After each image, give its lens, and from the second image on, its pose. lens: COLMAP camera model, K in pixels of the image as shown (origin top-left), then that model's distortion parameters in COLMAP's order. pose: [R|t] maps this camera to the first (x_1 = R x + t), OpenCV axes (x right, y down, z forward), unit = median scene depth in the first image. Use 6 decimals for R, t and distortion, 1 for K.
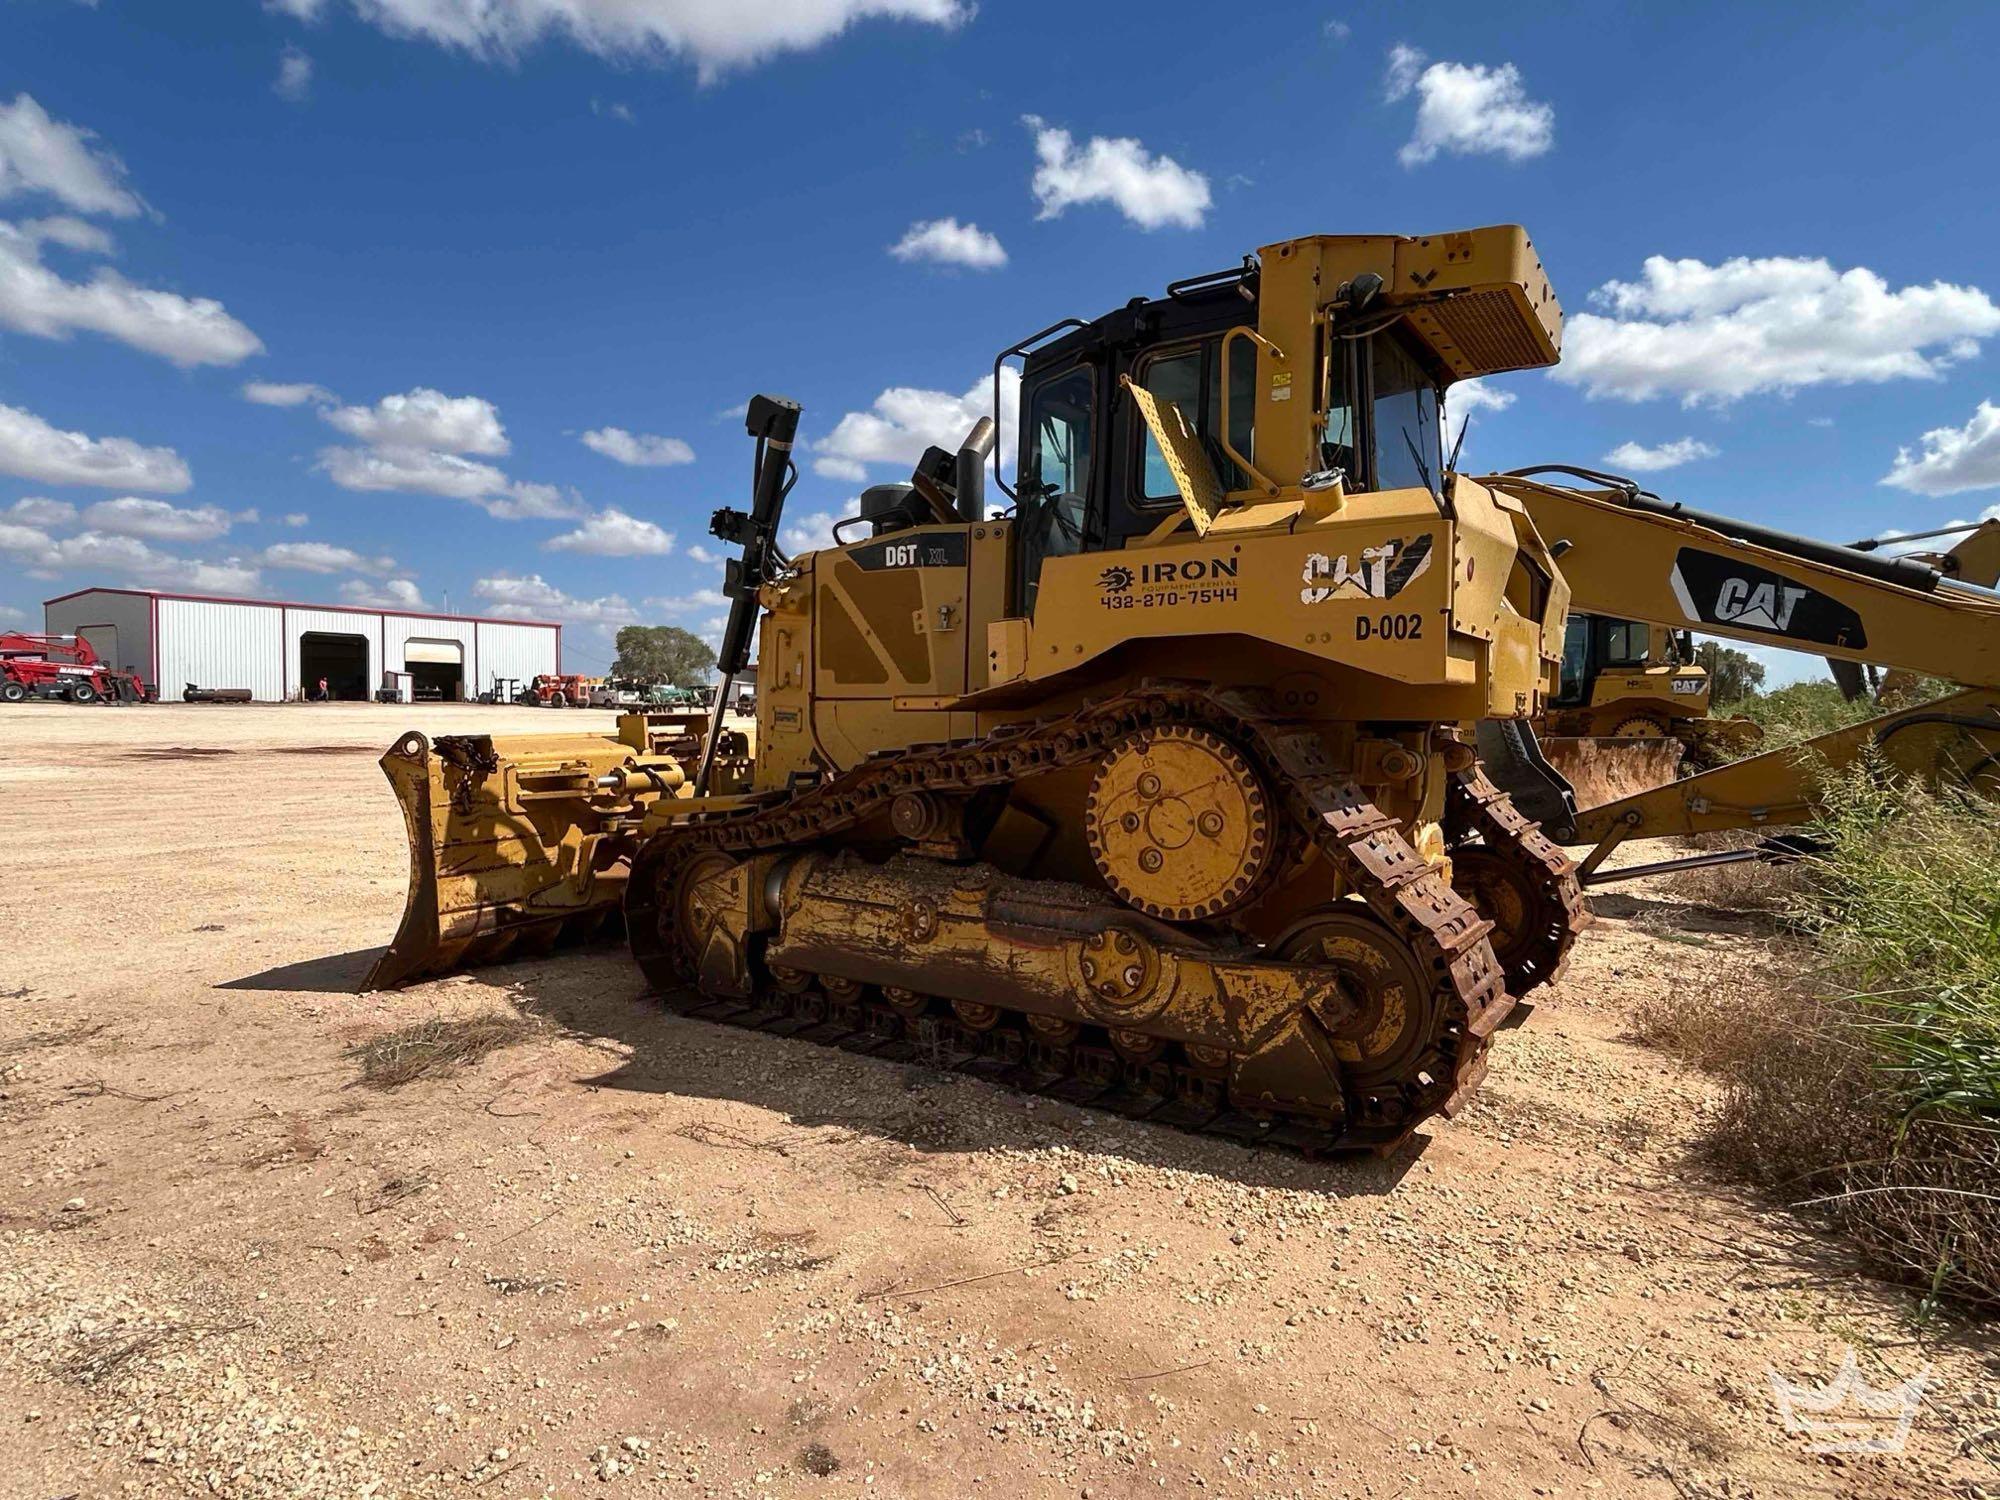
lens RADIAL K [[1164.8, 0, 990.3], [0, 1164.8, 760.7], [0, 0, 1]] dist [-0.002940, 0.004152]
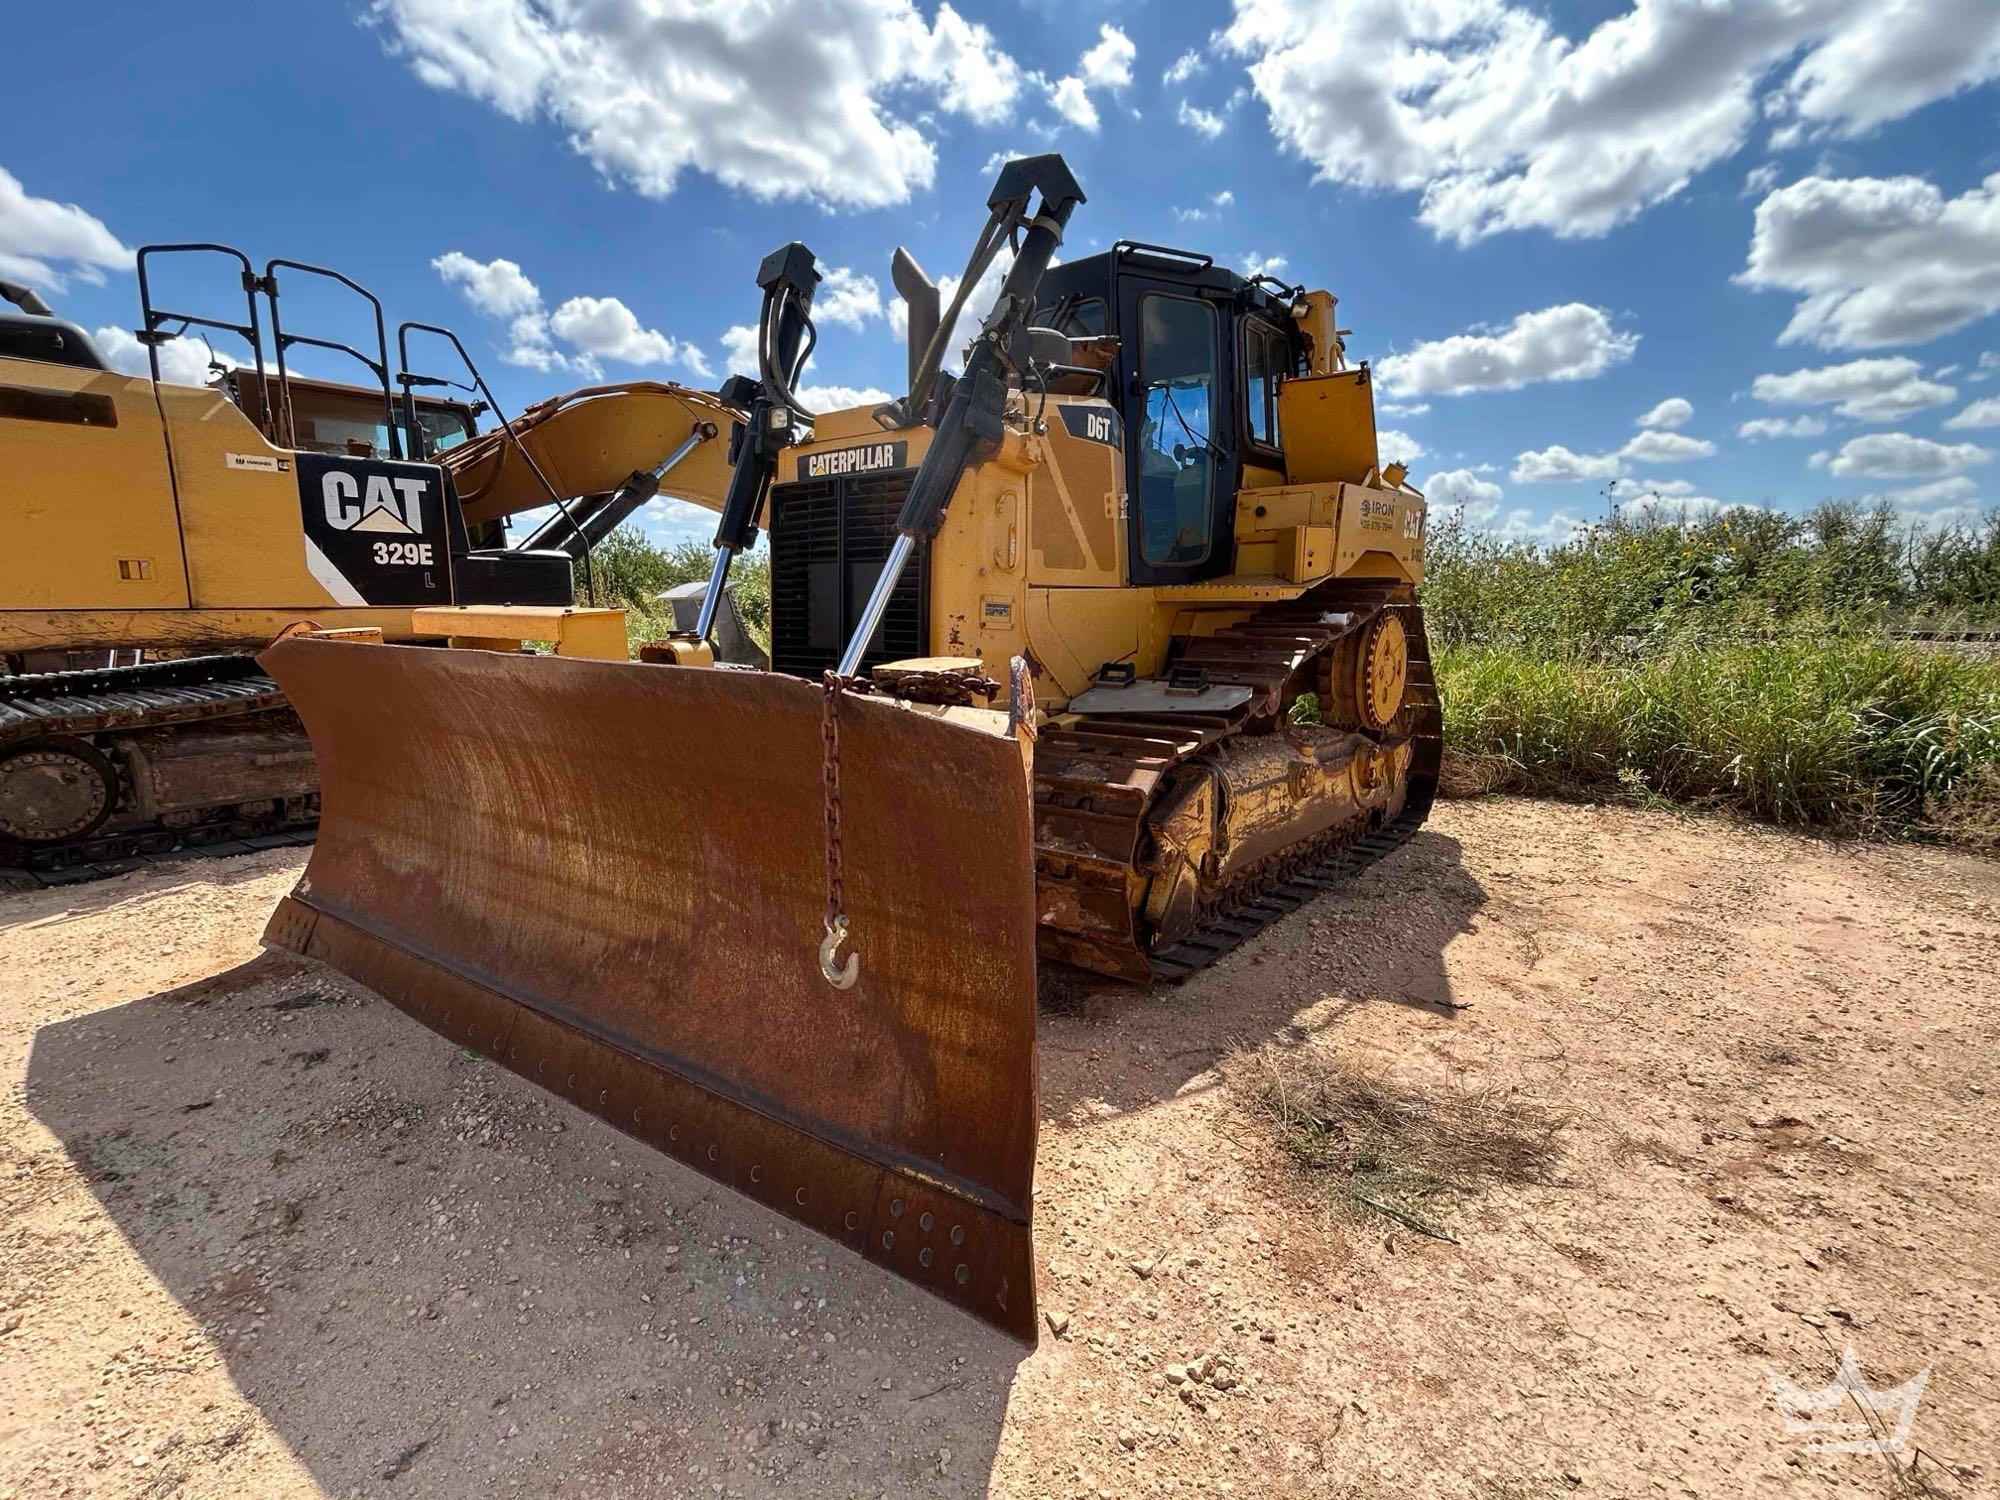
lens RADIAL K [[955.5, 0, 1018.5], [0, 955.5, 745.1], [0, 0, 1]] dist [-0.008996, 0.004413]
pose [[0.074558, -0.153024, 0.985406, -1.131358], [0.049515, 0.987505, 0.149604, -0.060122], [-0.995987, 0.037639, 0.081204, 1.334117]]
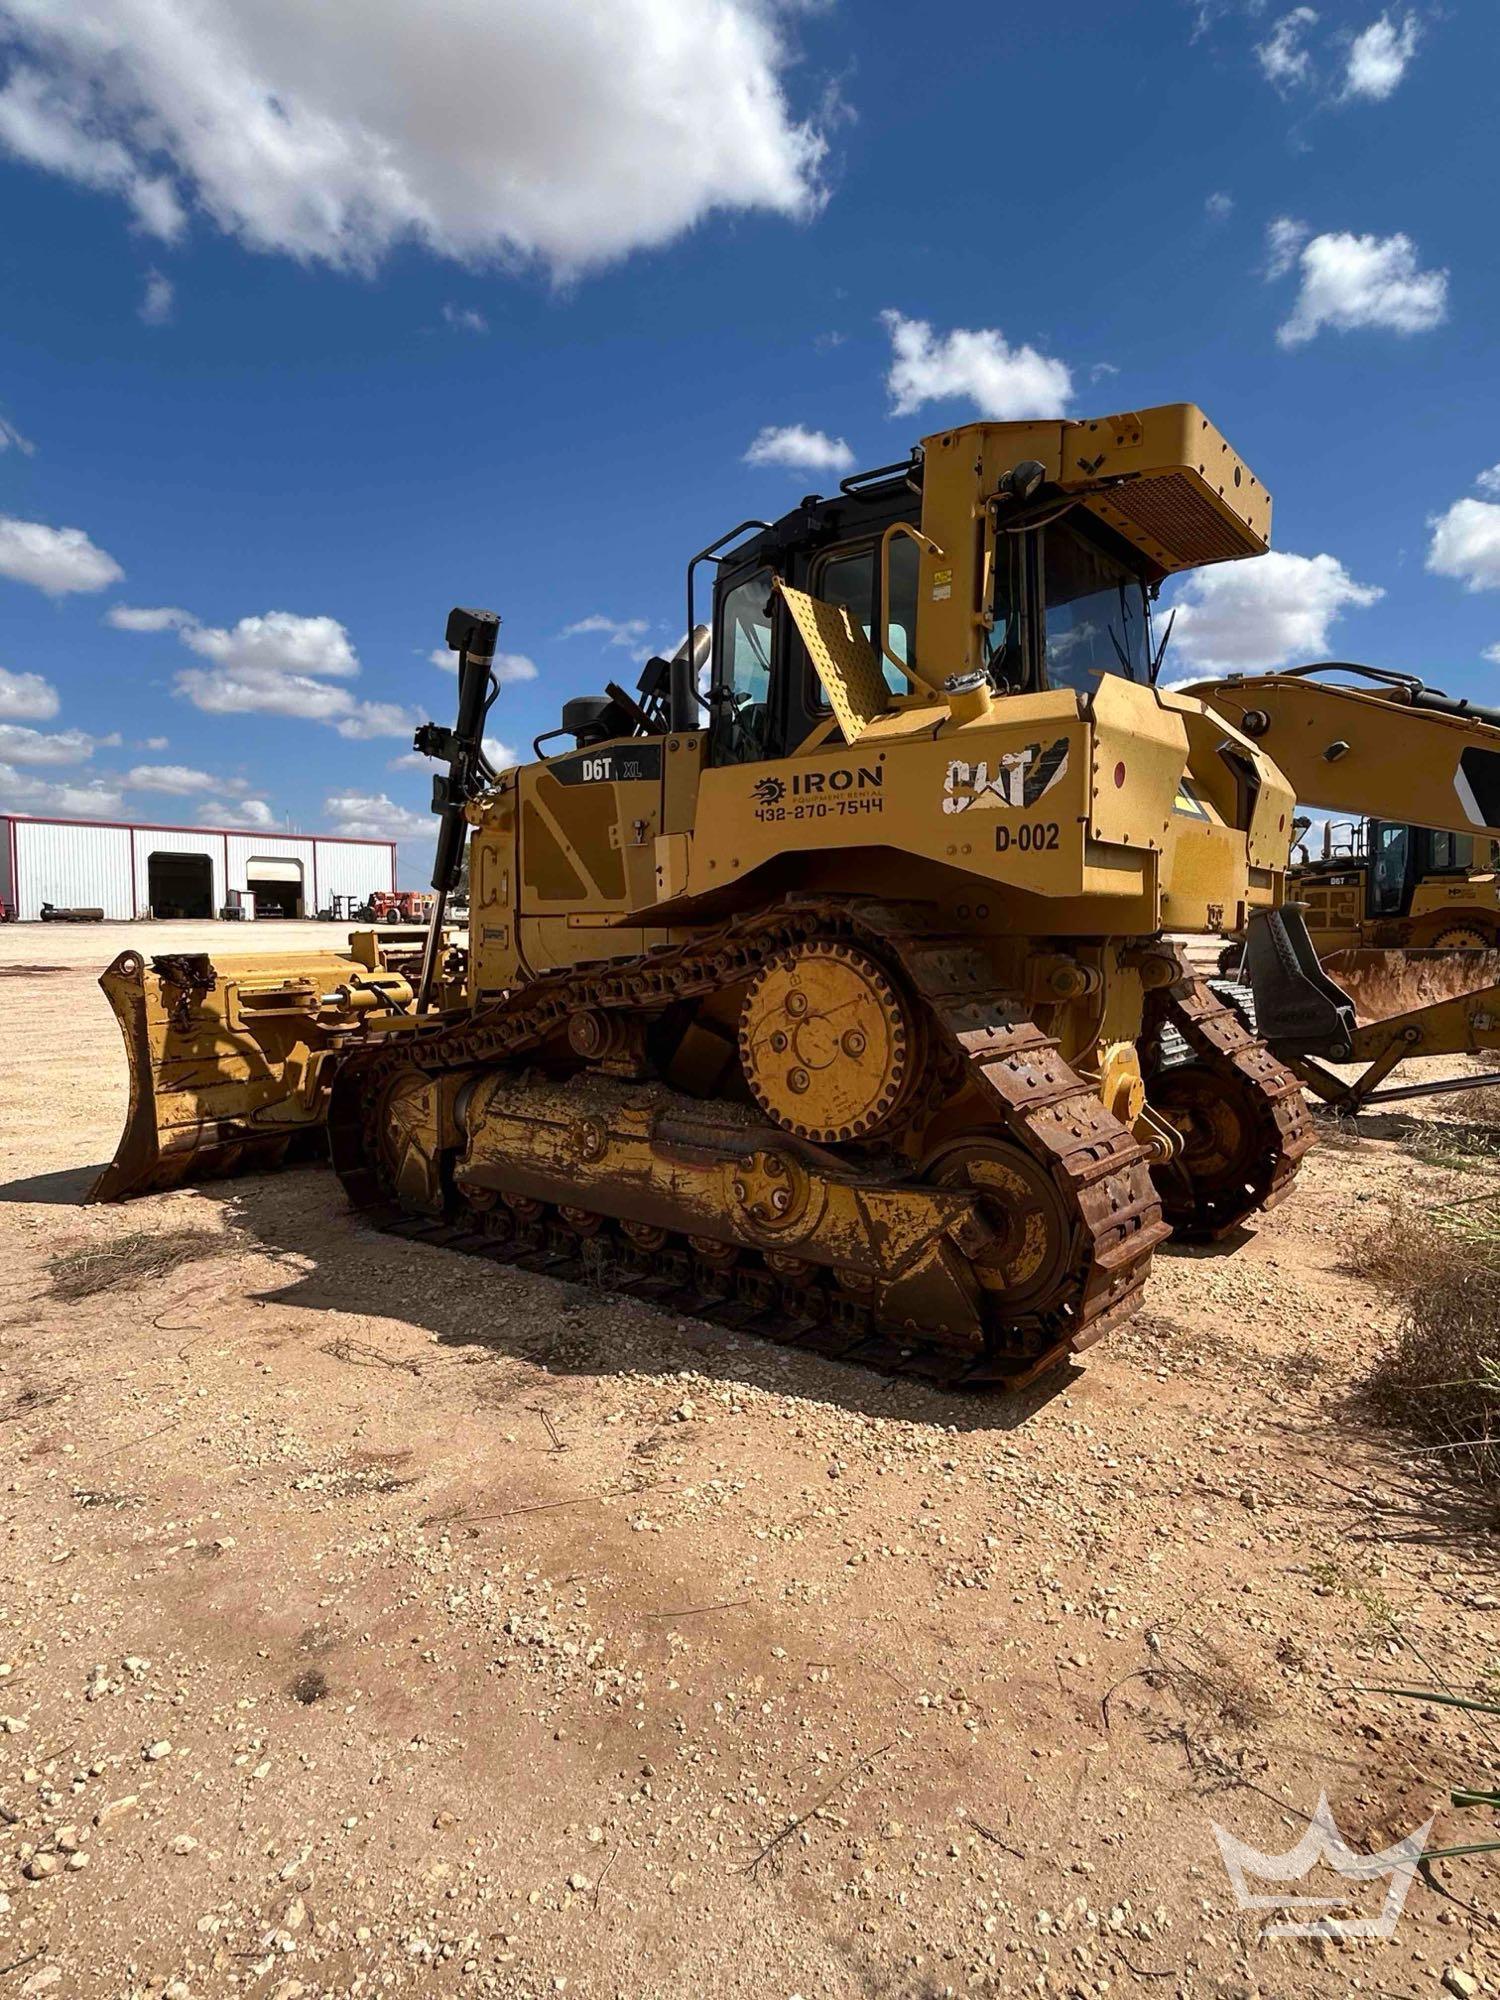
lens RADIAL K [[1164.8, 0, 745.7], [0, 1164.8, 1005.8], [0, 0, 1]] dist [-0.002940, 0.004152]
pose [[0.997446, -0.001007, -0.071413, 0.157335], [0.002933, 0.999634, 0.026880, -0.003137], [0.071360, -0.027021, 0.997085, 0.028684]]
